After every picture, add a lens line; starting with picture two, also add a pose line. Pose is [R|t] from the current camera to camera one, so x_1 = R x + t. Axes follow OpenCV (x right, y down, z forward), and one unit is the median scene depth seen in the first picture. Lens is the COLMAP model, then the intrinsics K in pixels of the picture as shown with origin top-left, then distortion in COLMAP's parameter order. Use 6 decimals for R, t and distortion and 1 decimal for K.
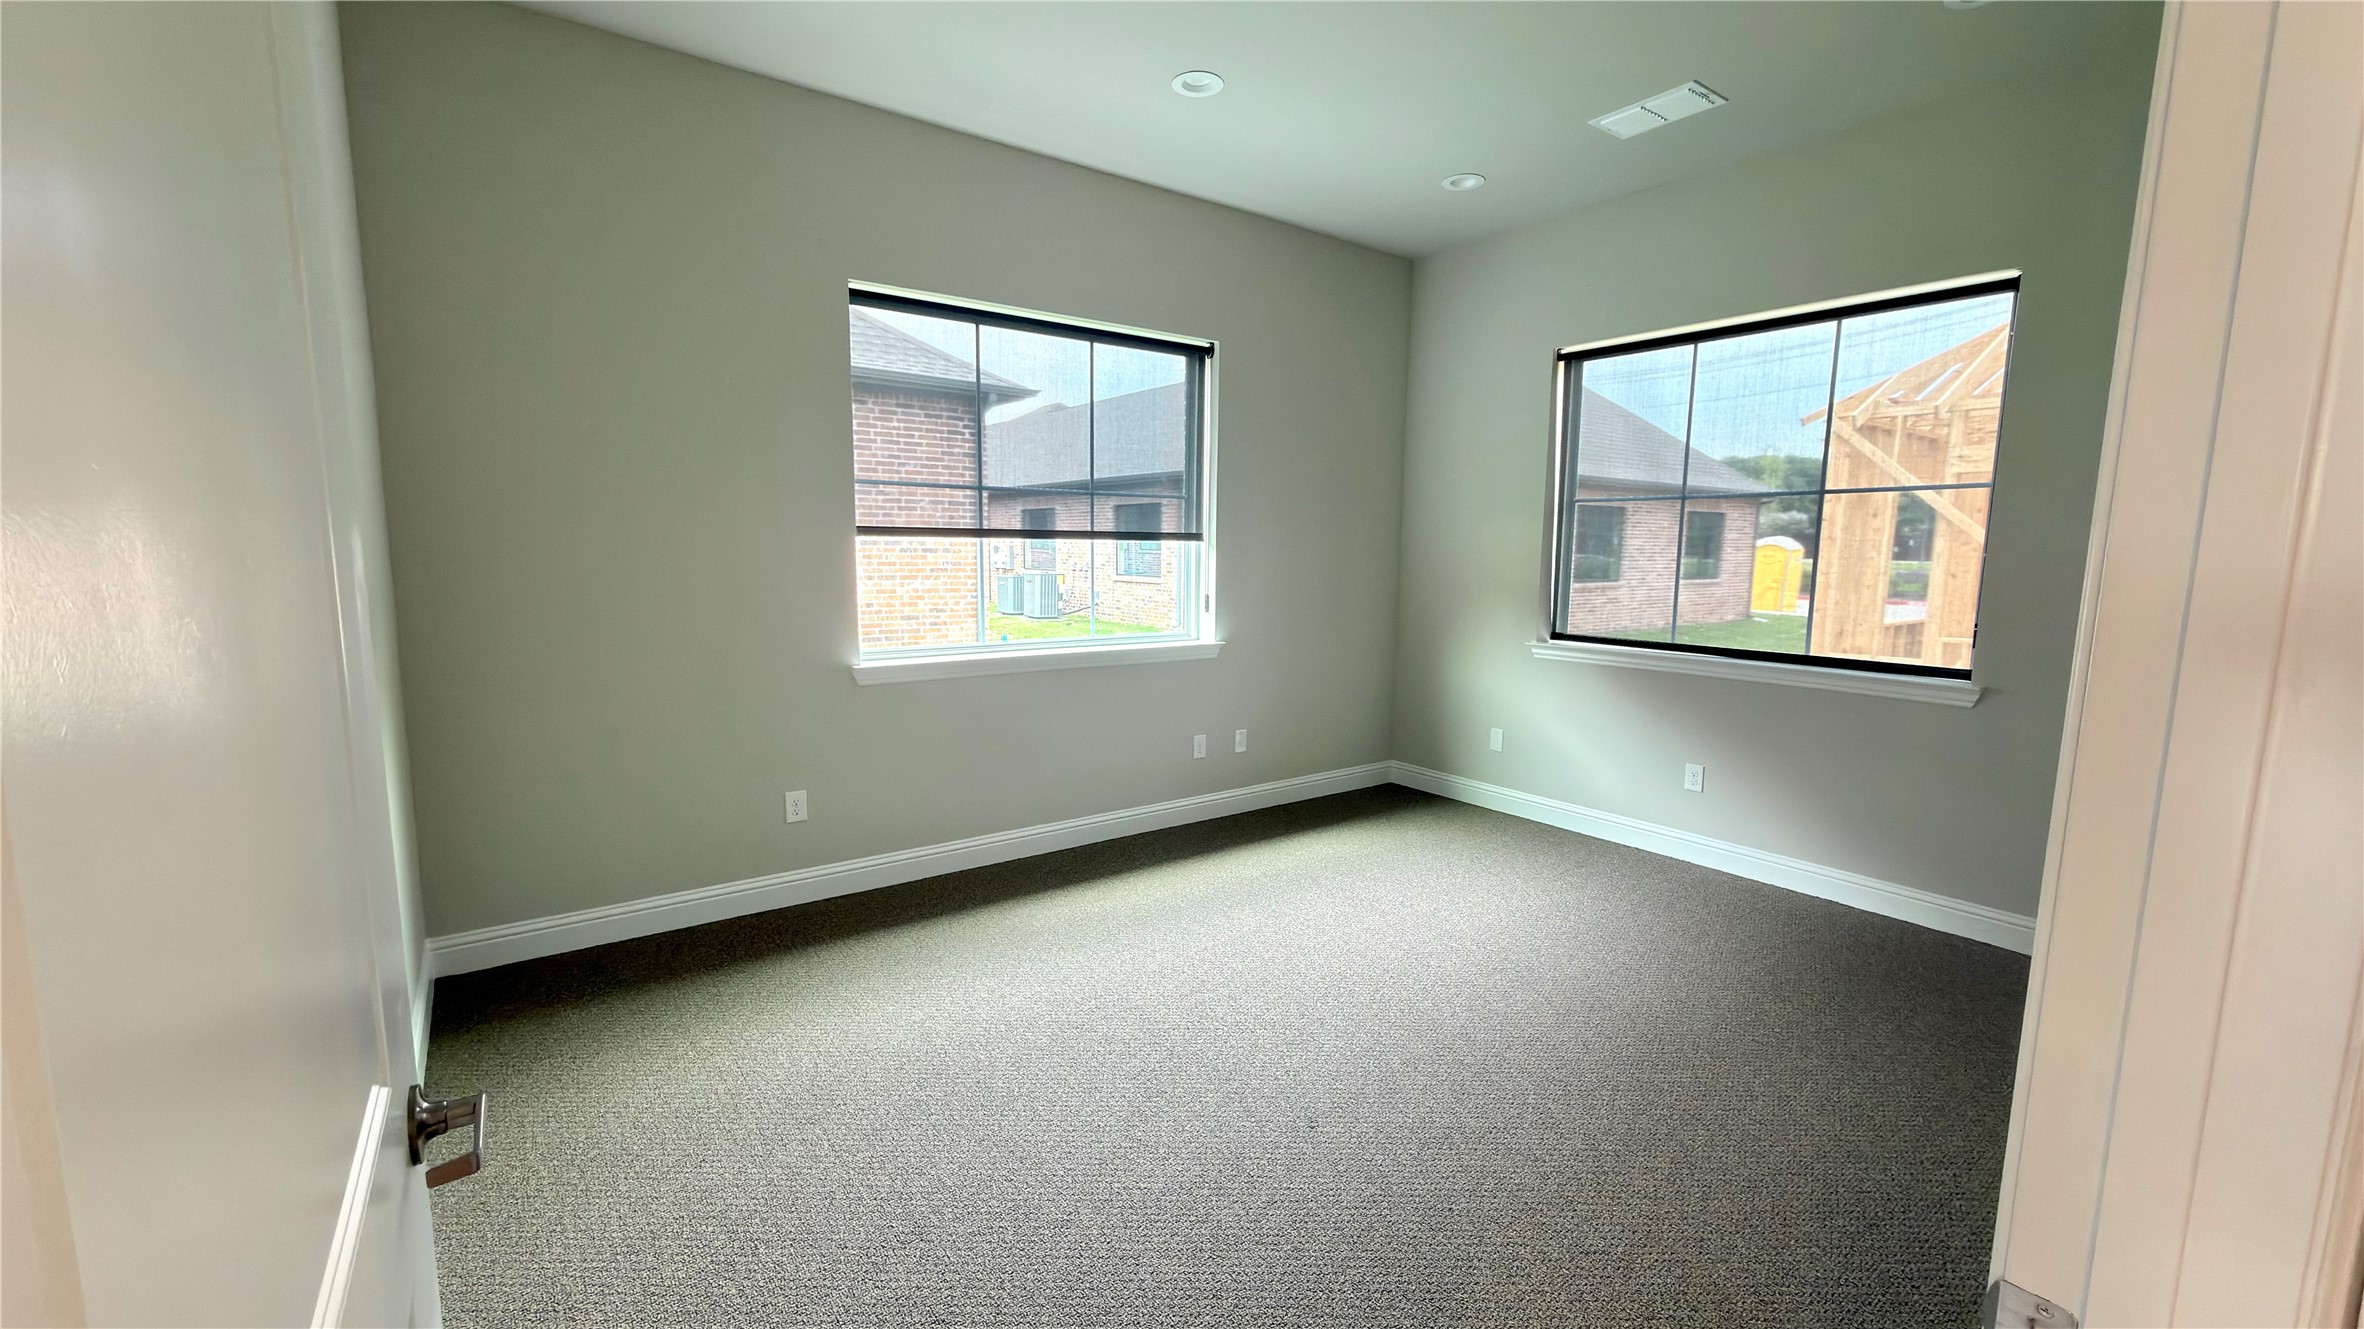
lens RADIAL K [[934.9, 0, 1177.3], [0, 934.9, 670.4], [0, 0, 1]] dist [0.000389, 0.000159]
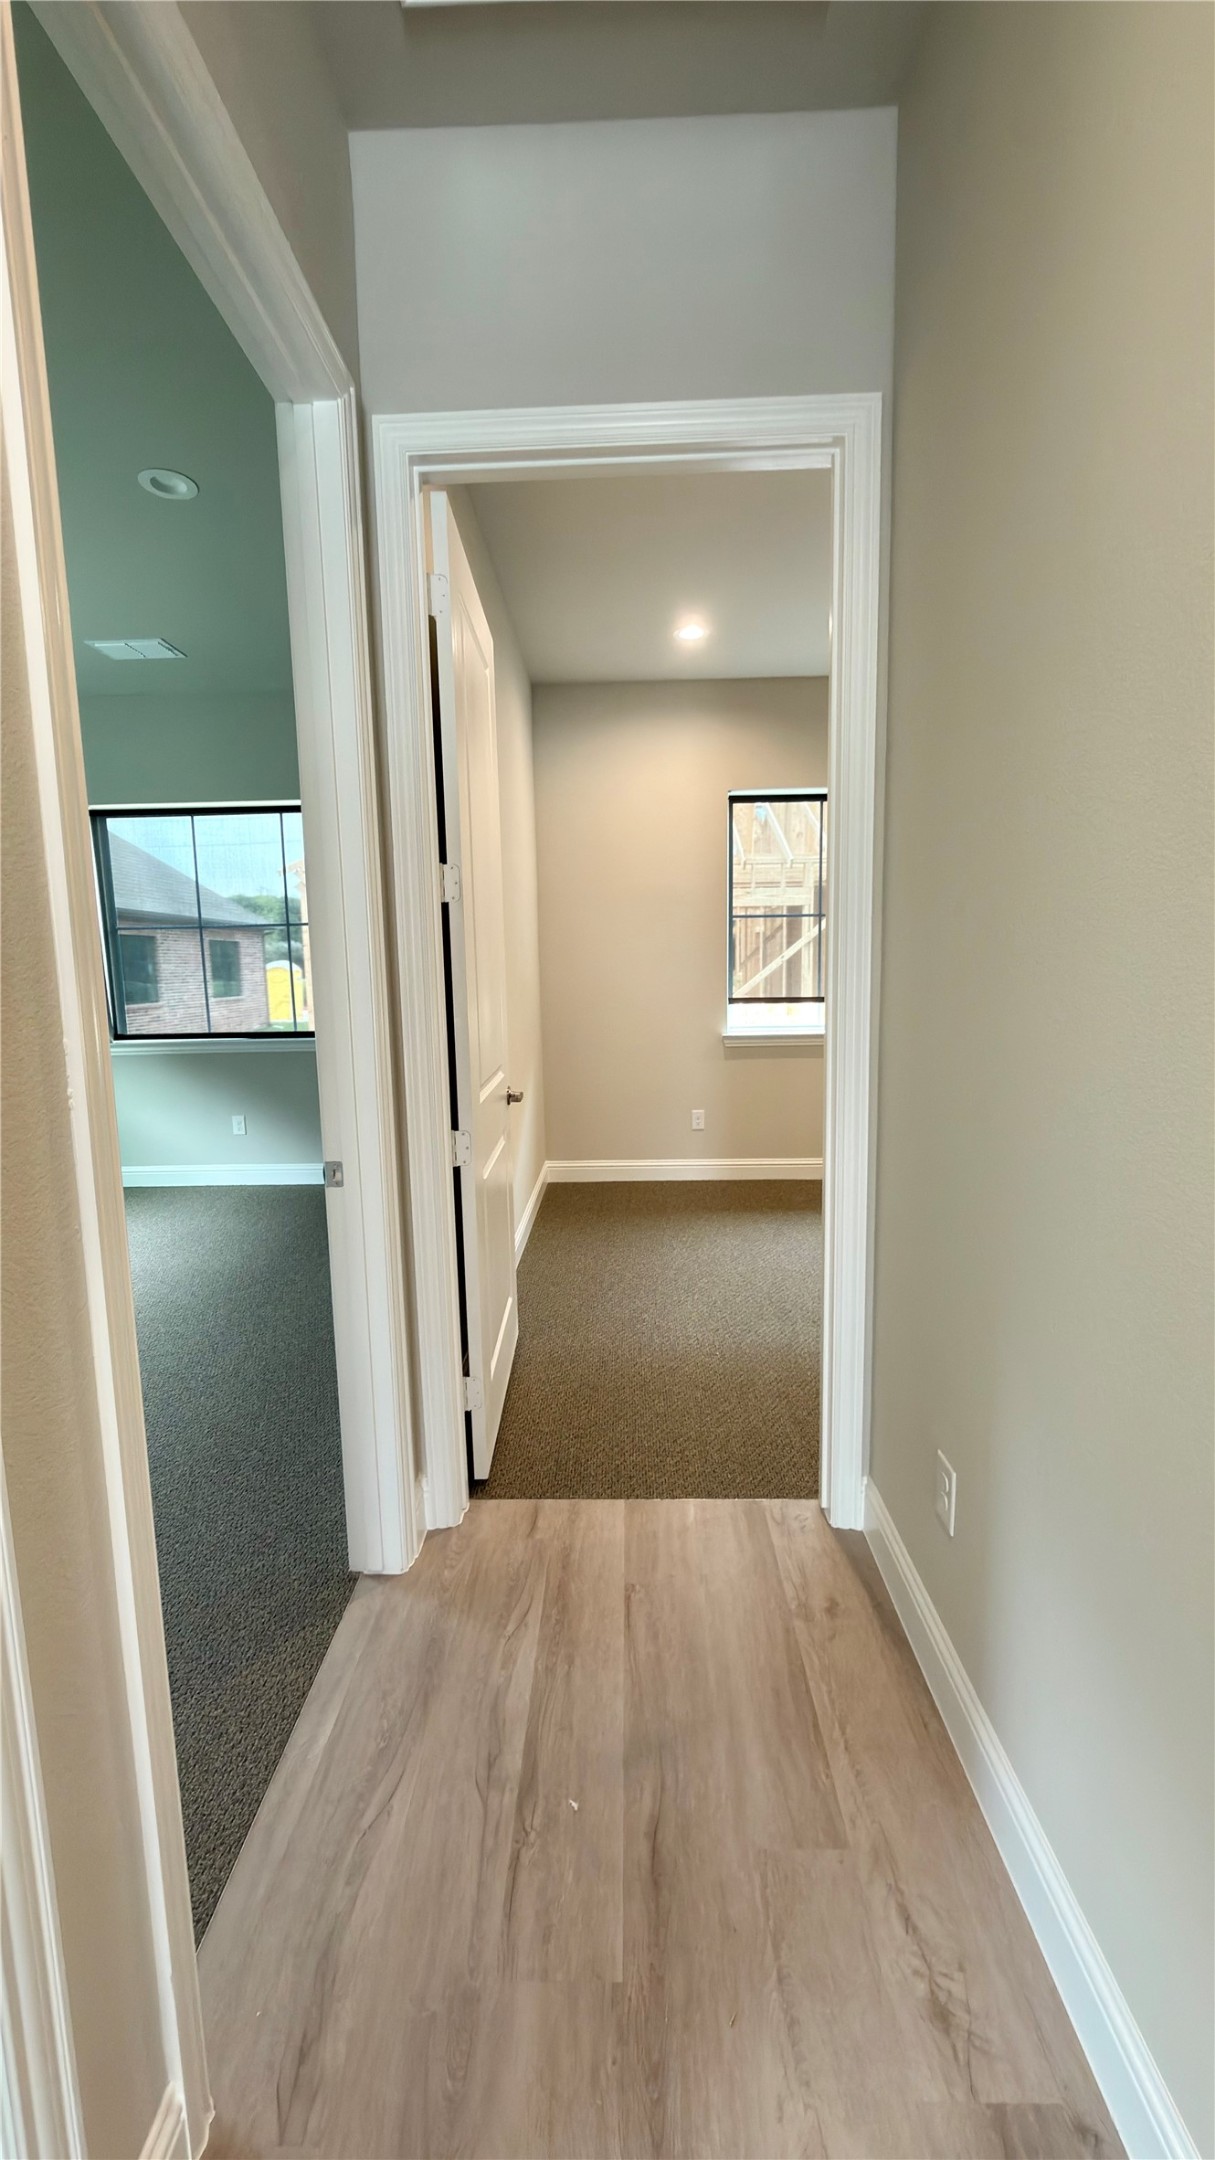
lens RADIAL K [[836.1, 0, 594.6], [0, 836.1, 1075.9], [0, 0, 1]] dist [-0.000820, -0.000006]
pose [[0.605006, -0.125682, 0.786239, -0.074133], [0.131975, 0.989633, 0.056641, 0.027591], [-0.785207, 0.069496, 0.615321, -0.142635]]
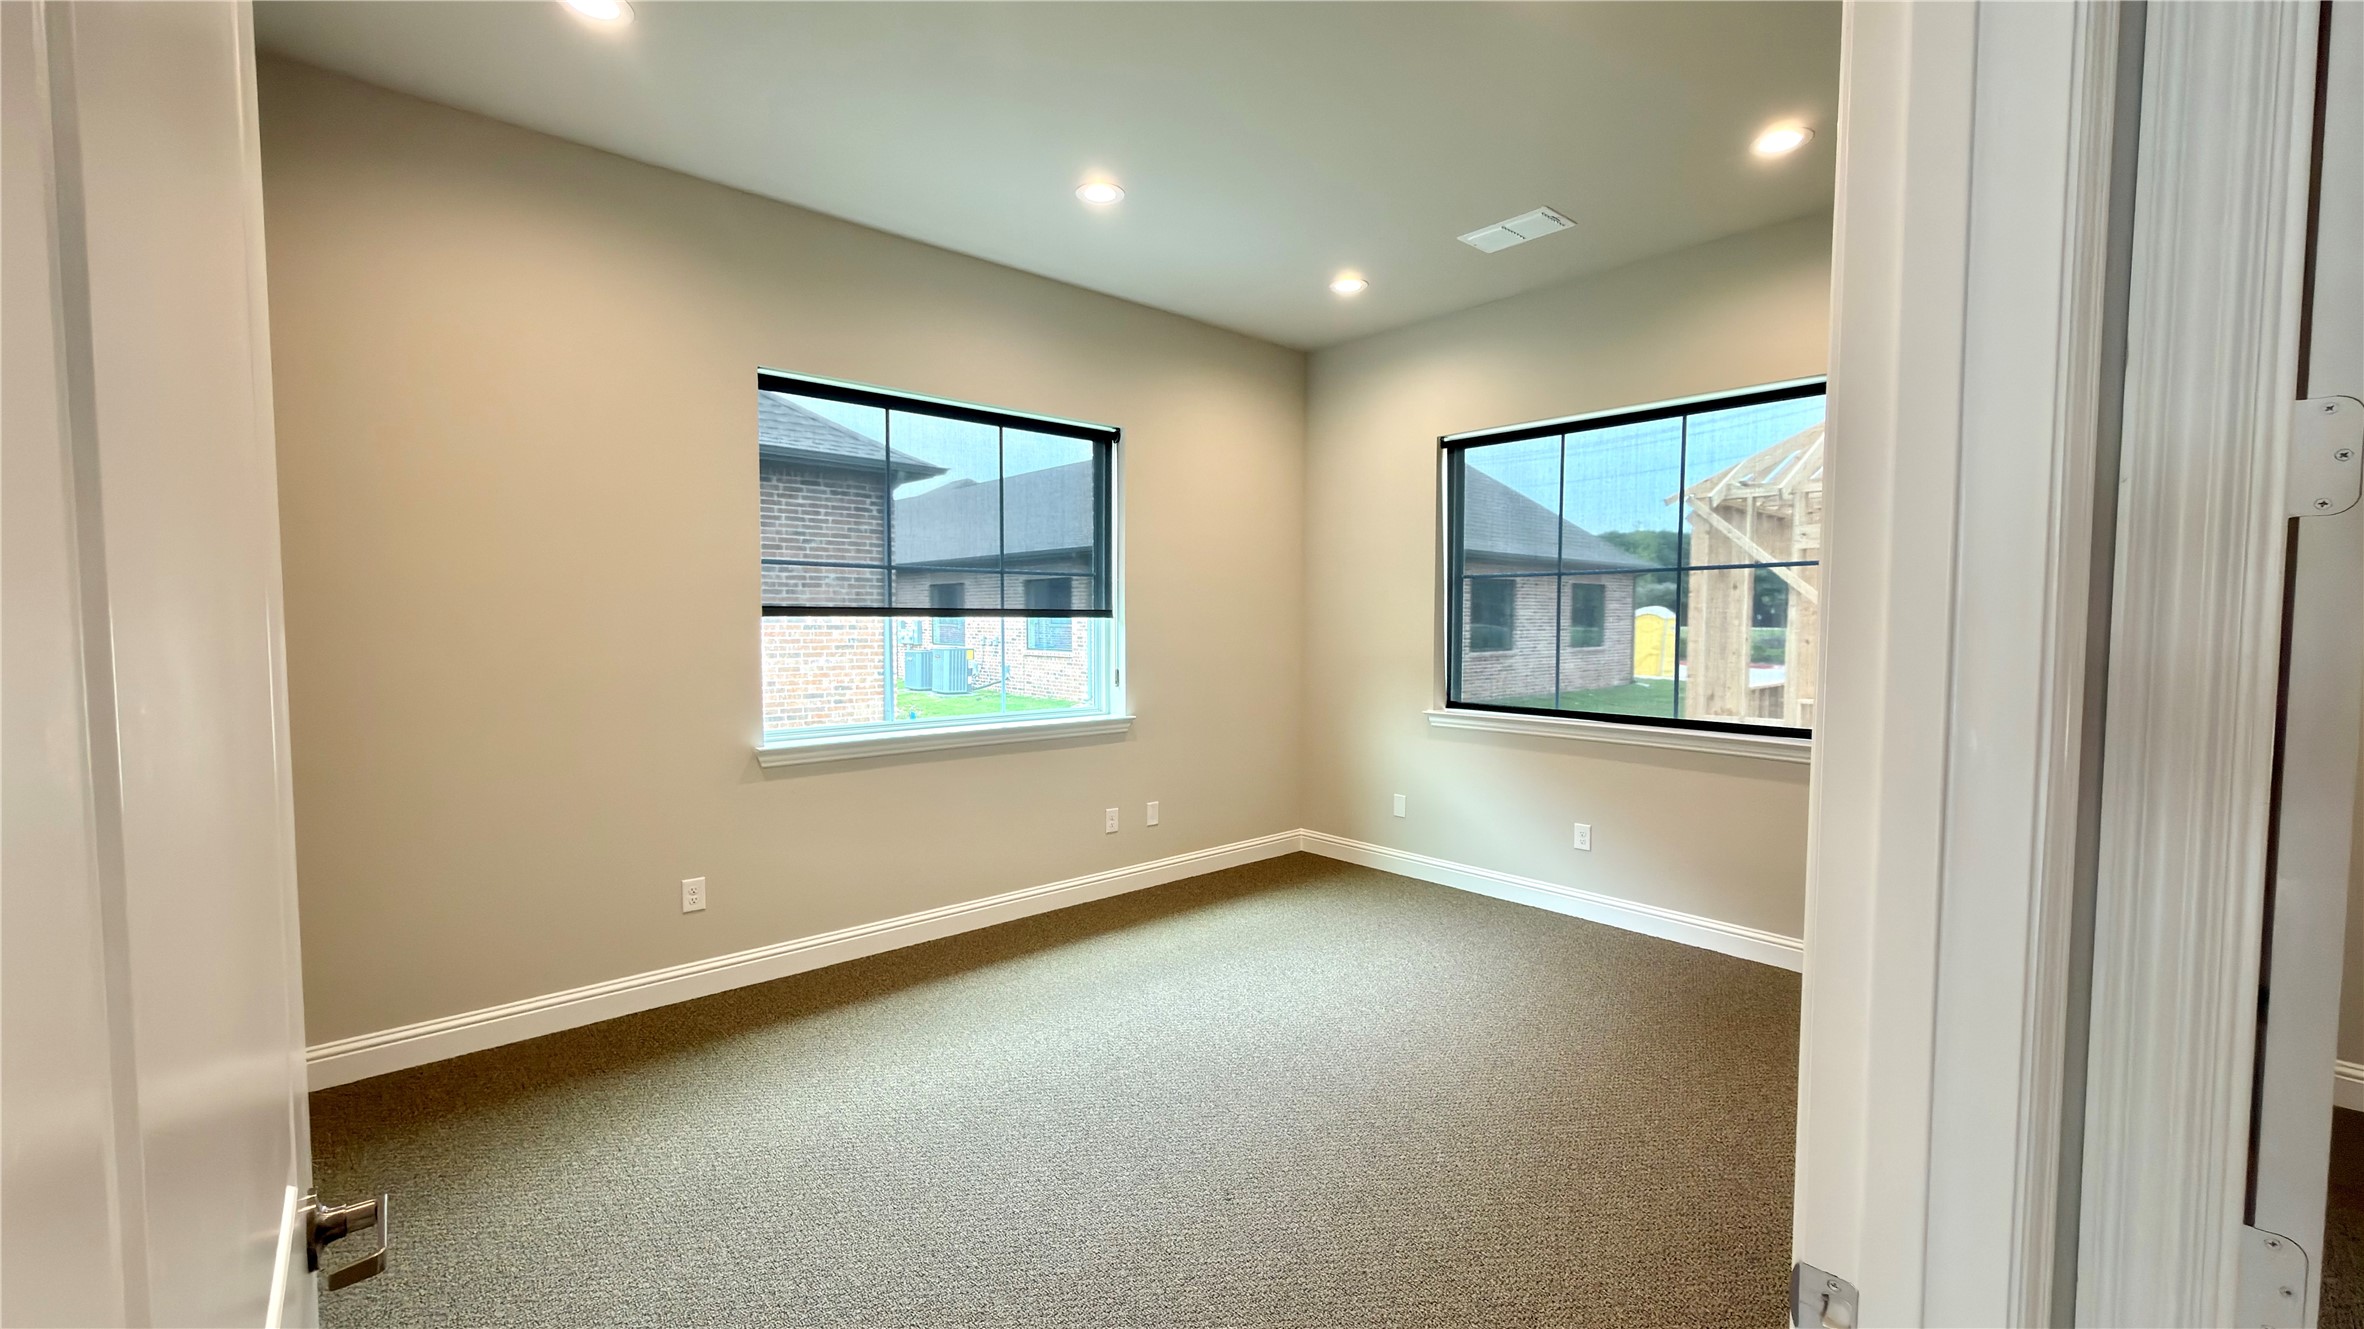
lens RADIAL K [[934.9, 0, 1177.3], [0, 934.9, 670.4], [0, 0, 1]] dist [0.000389, 0.000159]
pose [[0.995457, -0.013119, 0.094305, 0.000797], [0.020362, 0.996880, -0.076255, -0.000924], [-0.093011, 0.077829, 0.992619, -0.012581]]
